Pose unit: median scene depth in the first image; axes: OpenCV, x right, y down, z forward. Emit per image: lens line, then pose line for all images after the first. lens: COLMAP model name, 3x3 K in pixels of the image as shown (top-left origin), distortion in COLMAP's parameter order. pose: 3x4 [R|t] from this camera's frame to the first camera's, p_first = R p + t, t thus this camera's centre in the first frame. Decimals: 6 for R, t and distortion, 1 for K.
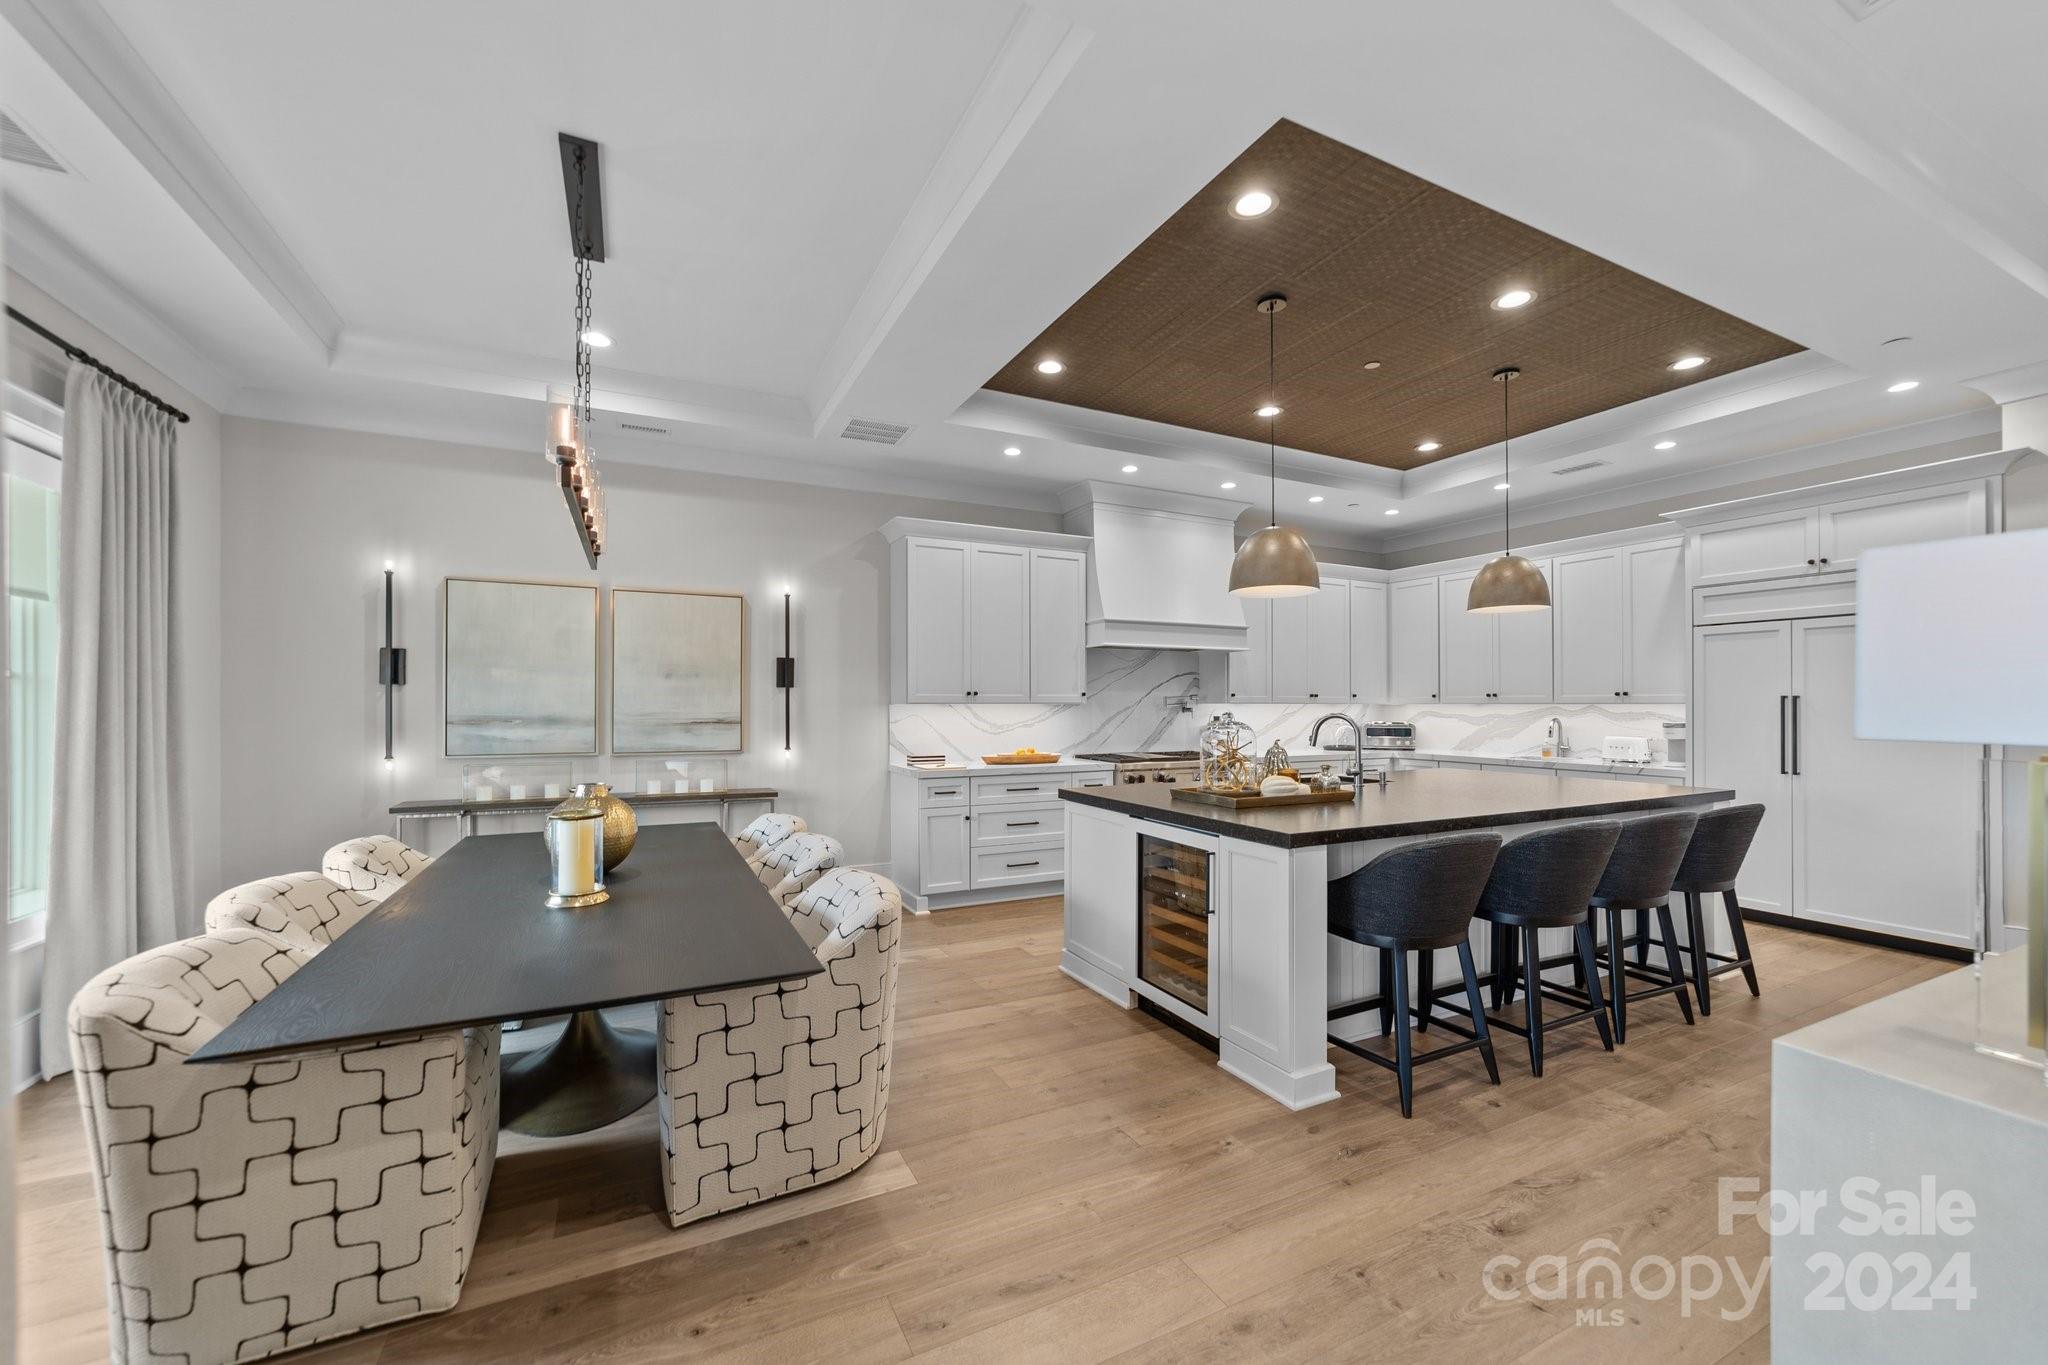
lens RADIAL K [[792.4, 0, 1019.4], [0, 792.4, 700.2], [0, 0, 1]] dist [-0.017702, 0.007431]
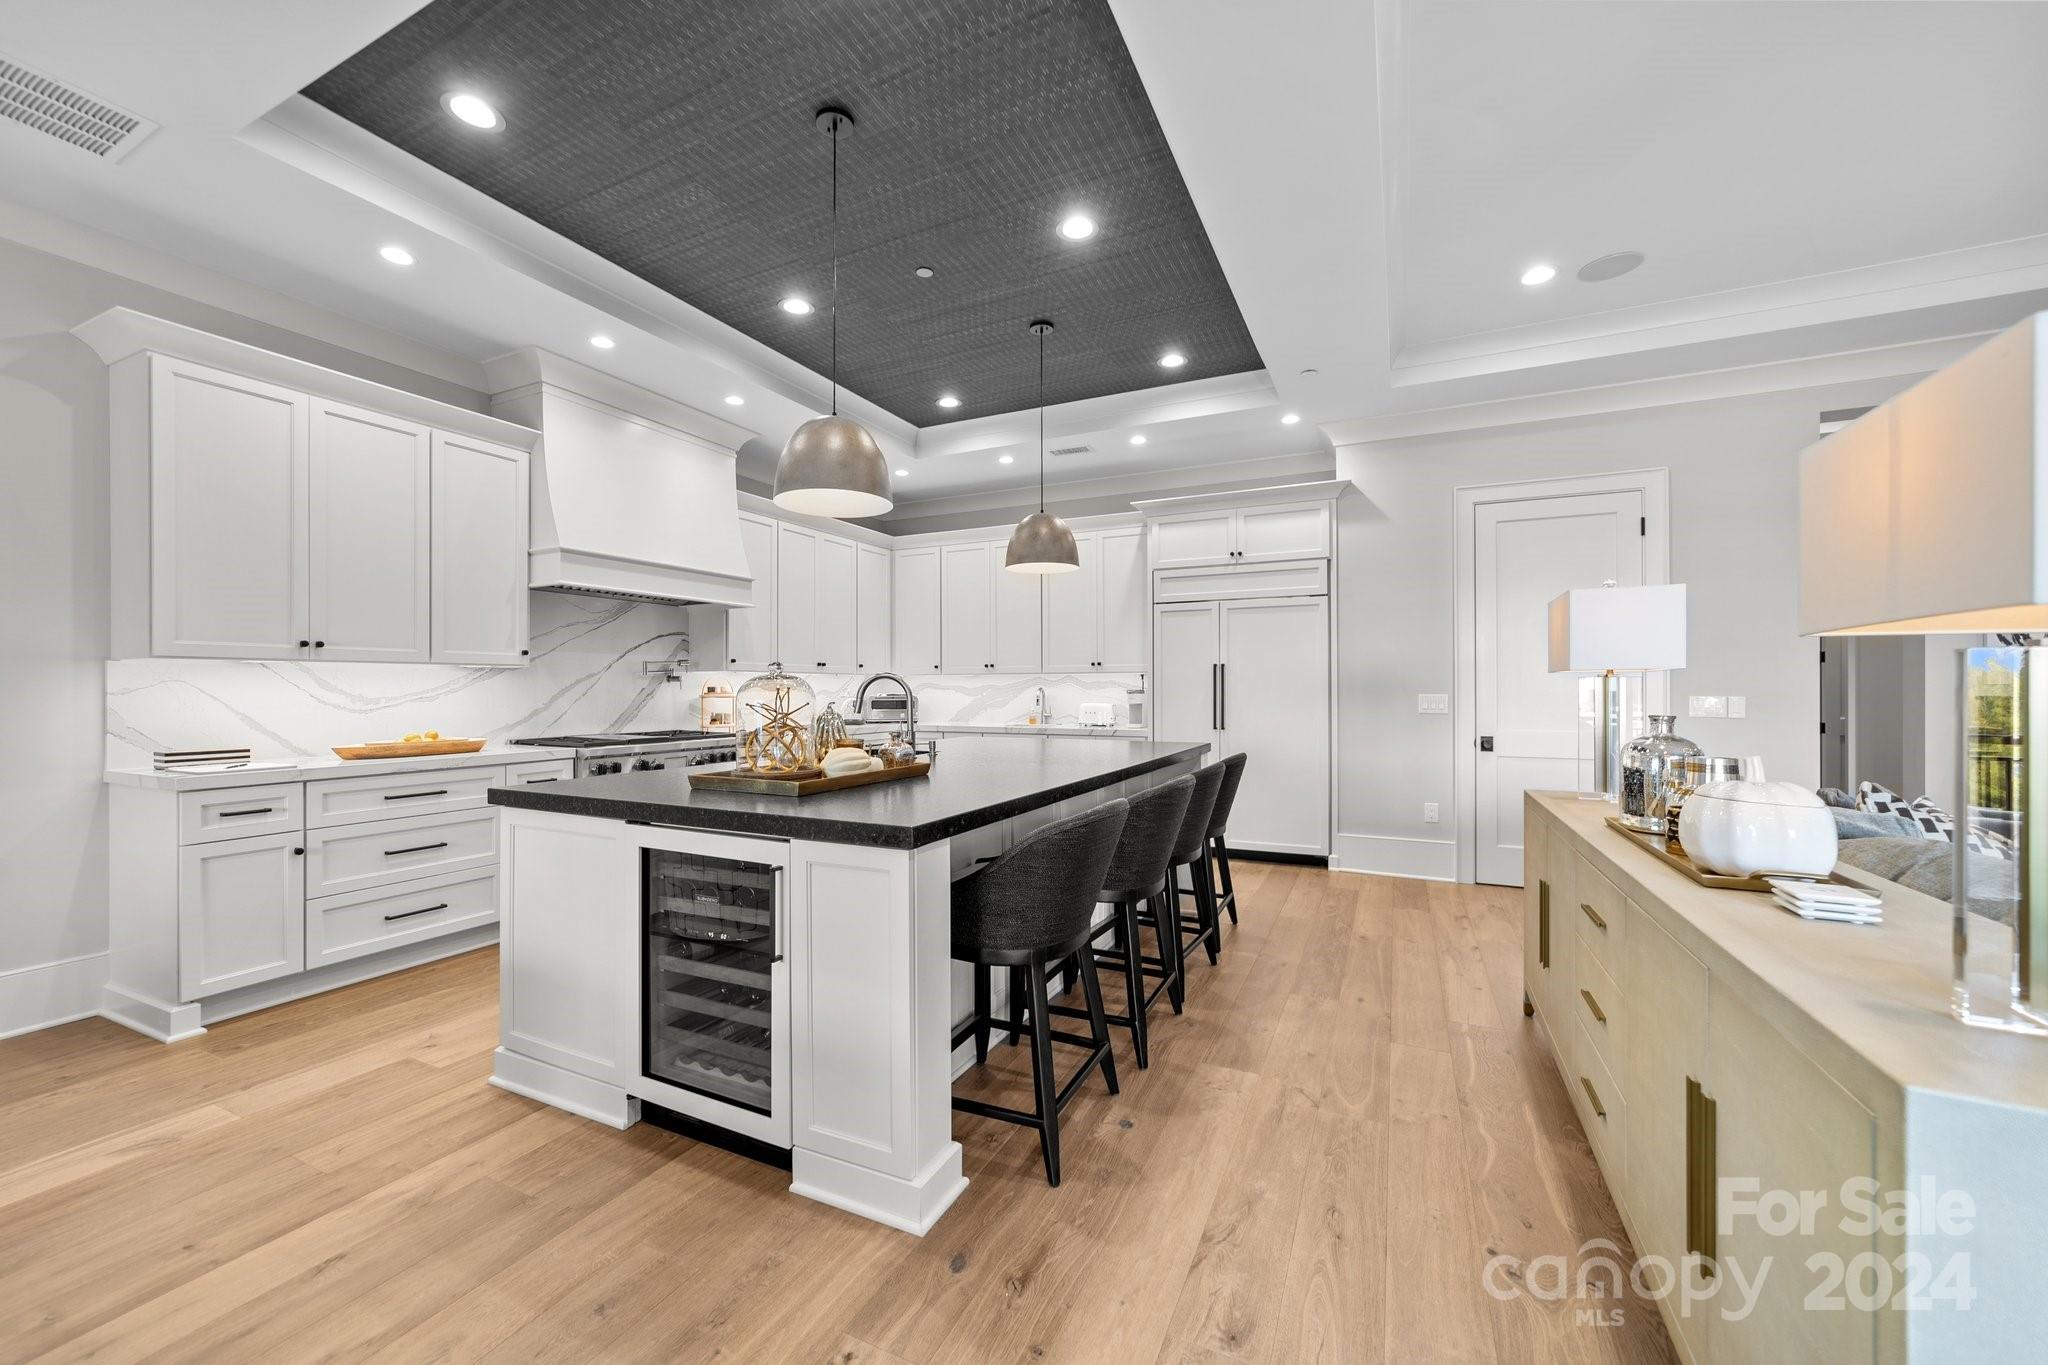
lens RADIAL K [[787.0, 0, 1019.9], [0, 787.0, 684.8], [0, 0, 1]] dist [-0.014305, 0.006644]
pose [[0.789751, 0.001293, 0.613426, 0.002373], [-0.000939, 0.999999, -0.000899, 0.030778], [-0.613427, 0.000134, 0.789752, 0.262989]]
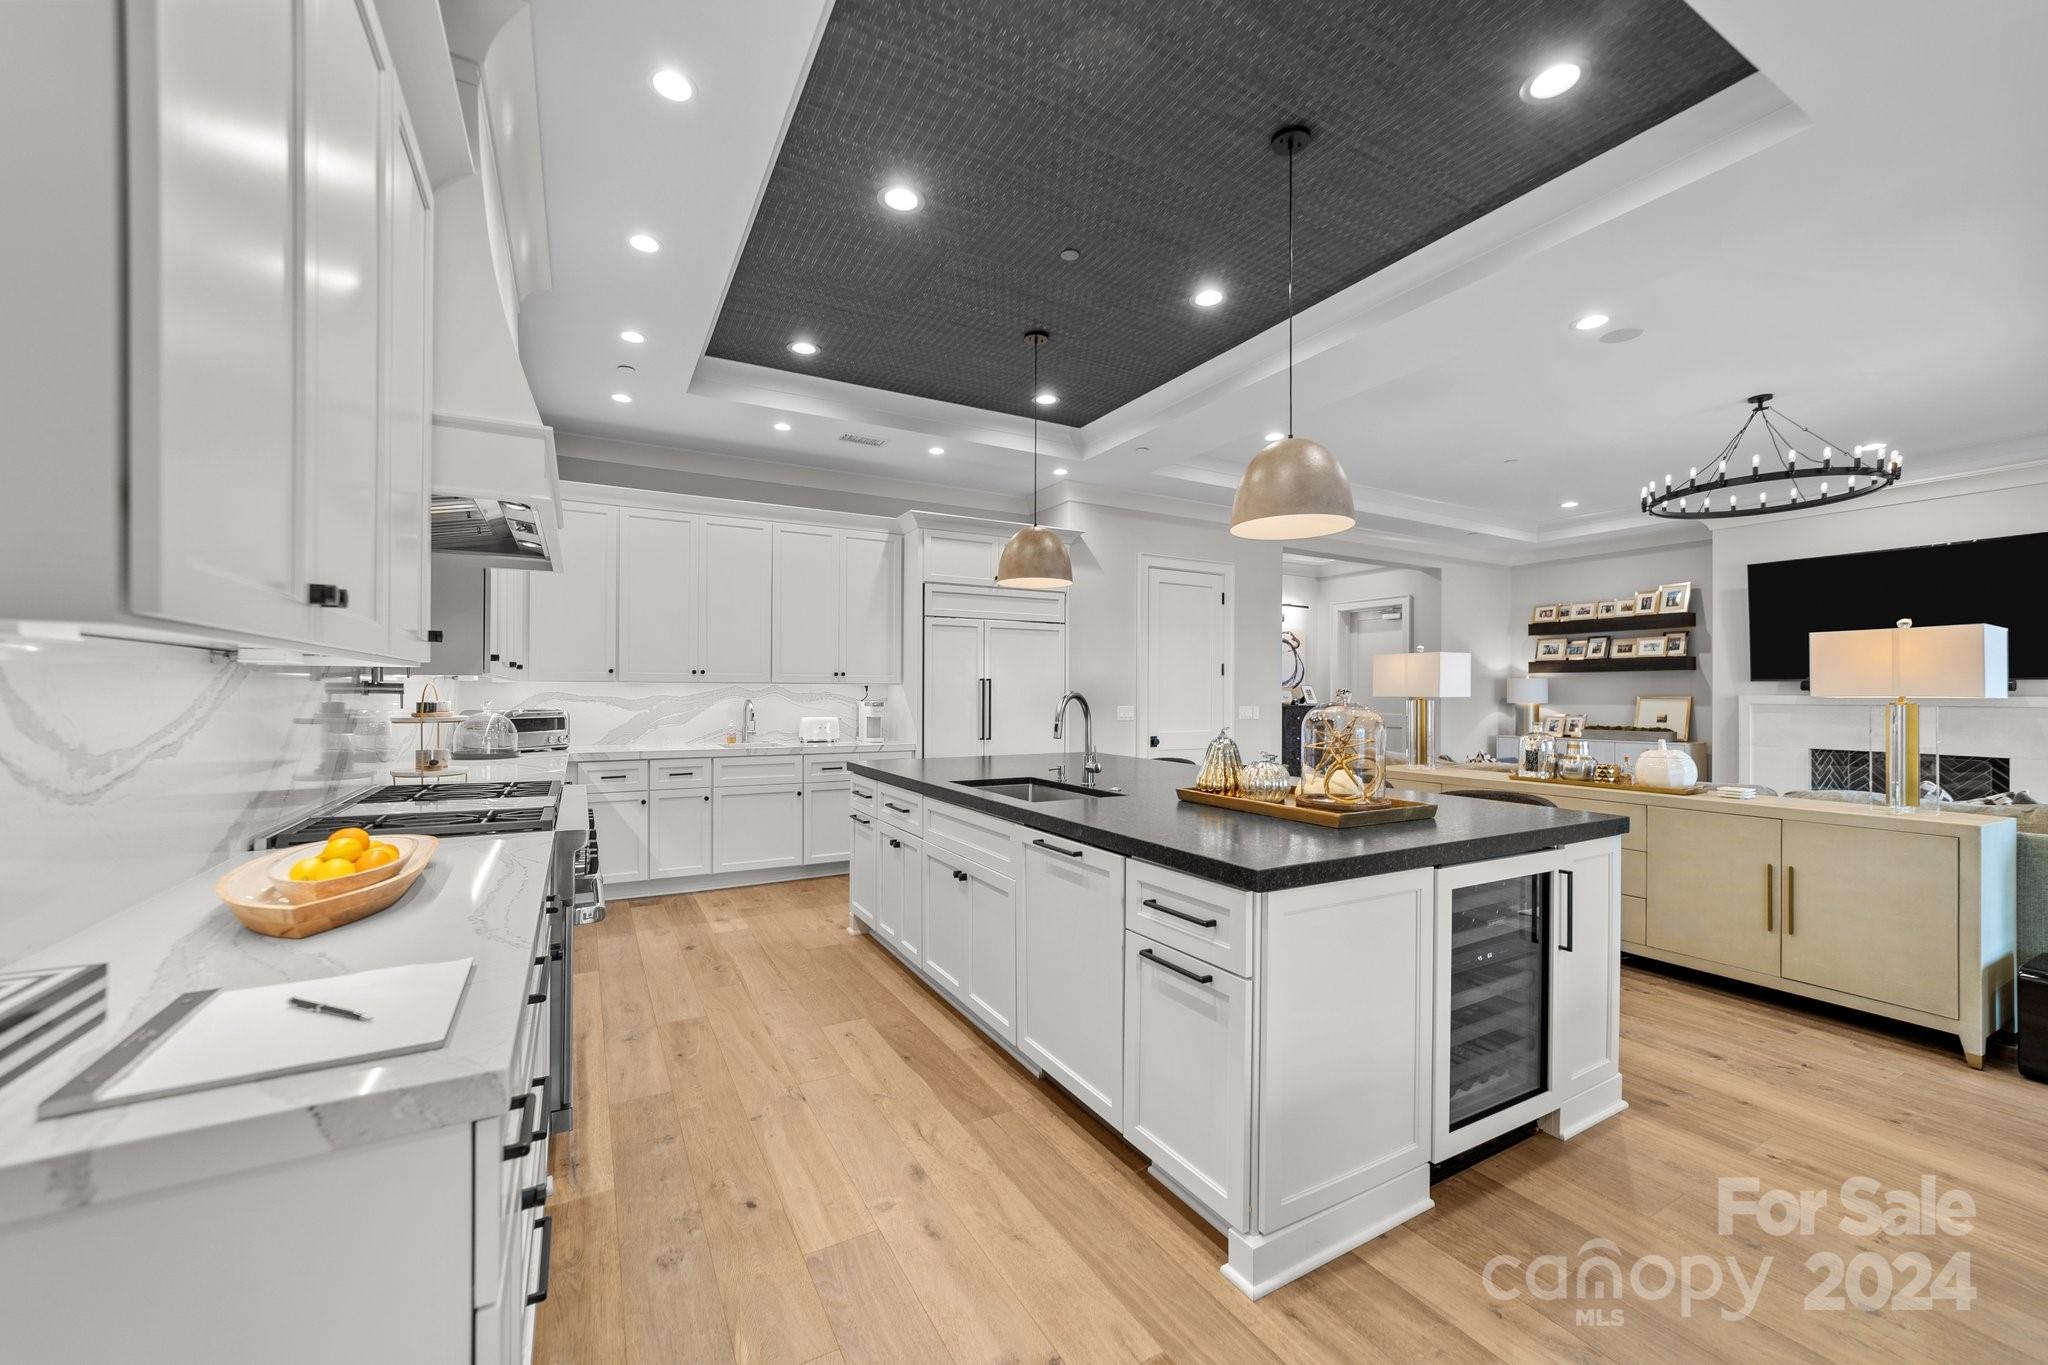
lens RADIAL K [[796.4, 0, 1024.0], [0, 796.4, 682.5], [0, 0, 1]] dist [-0.014030, 0.012583]
pose [[-0.052734, 0.011219, 0.998546, -0.362554], [-0.009457, 0.999886, -0.011733, 0.017033], [-0.998564, -0.010062, -0.052622, 1.125092]]
